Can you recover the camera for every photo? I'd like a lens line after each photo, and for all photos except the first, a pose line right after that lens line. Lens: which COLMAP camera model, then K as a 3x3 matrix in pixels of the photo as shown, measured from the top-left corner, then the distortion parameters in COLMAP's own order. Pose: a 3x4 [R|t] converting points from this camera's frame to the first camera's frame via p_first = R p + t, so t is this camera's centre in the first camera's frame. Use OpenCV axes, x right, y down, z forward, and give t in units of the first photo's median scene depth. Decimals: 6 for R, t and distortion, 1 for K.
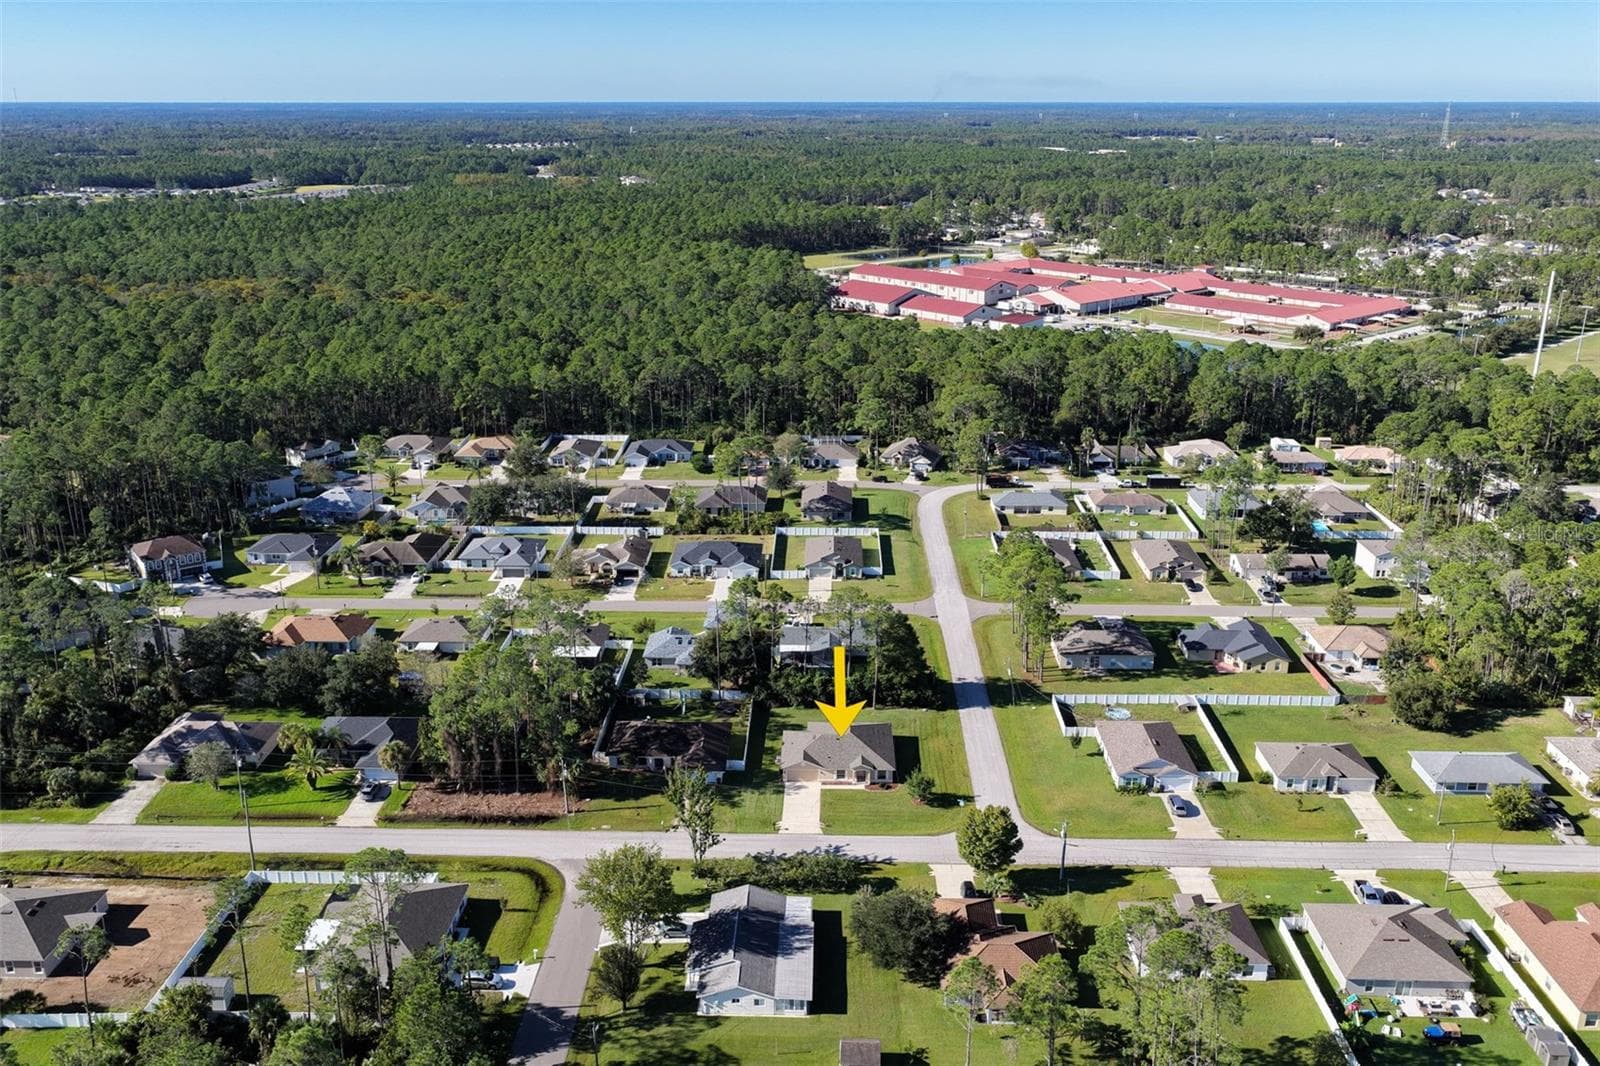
lens RADIAL K [[1325.5, 0, 803.4], [0, 1325.5, 530.4], [0, 0, 1]] dist [-0.005852, 0.011270]
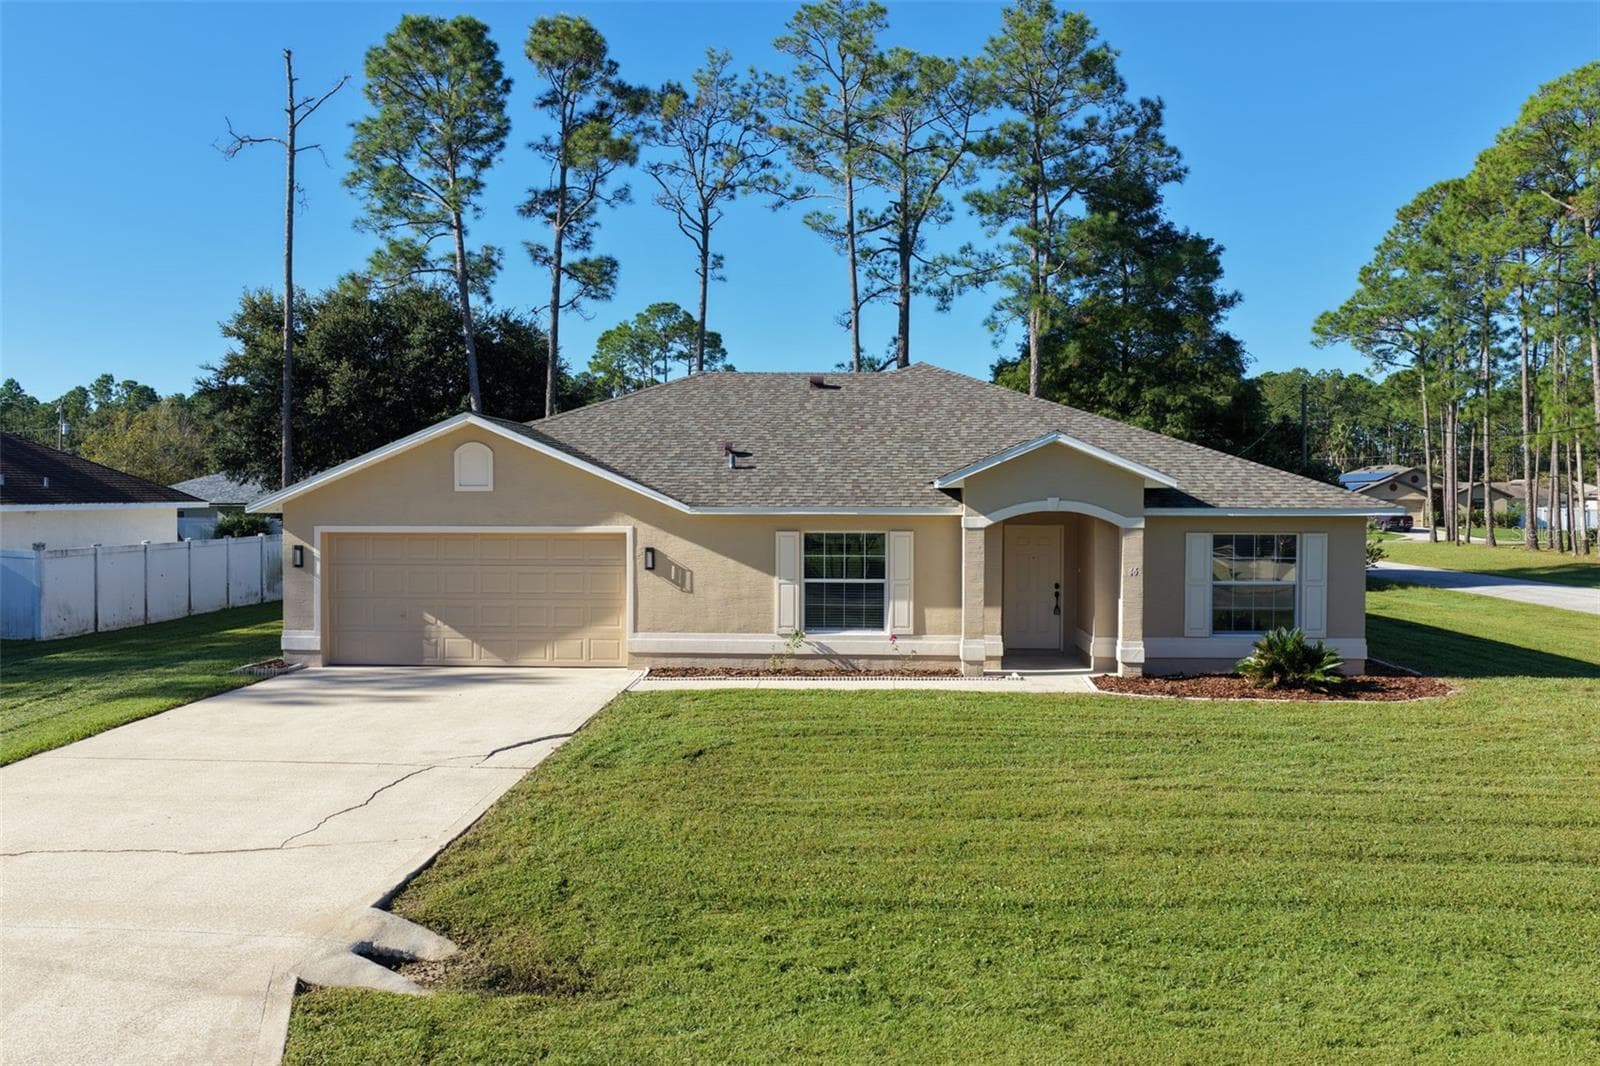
lens RADIAL K [[1326.6, 0, 784.5], [0, 1326.6, 526.1], [0, 0, 1]] dist [-0.004678, 0.008568]
pose [[0.999197, 0.001607, -0.040026, 0.023142], [-0.013162, 0.956892, -0.290146, 0.174183], [0.037834, 0.290440, 0.956145, 0.749733]]
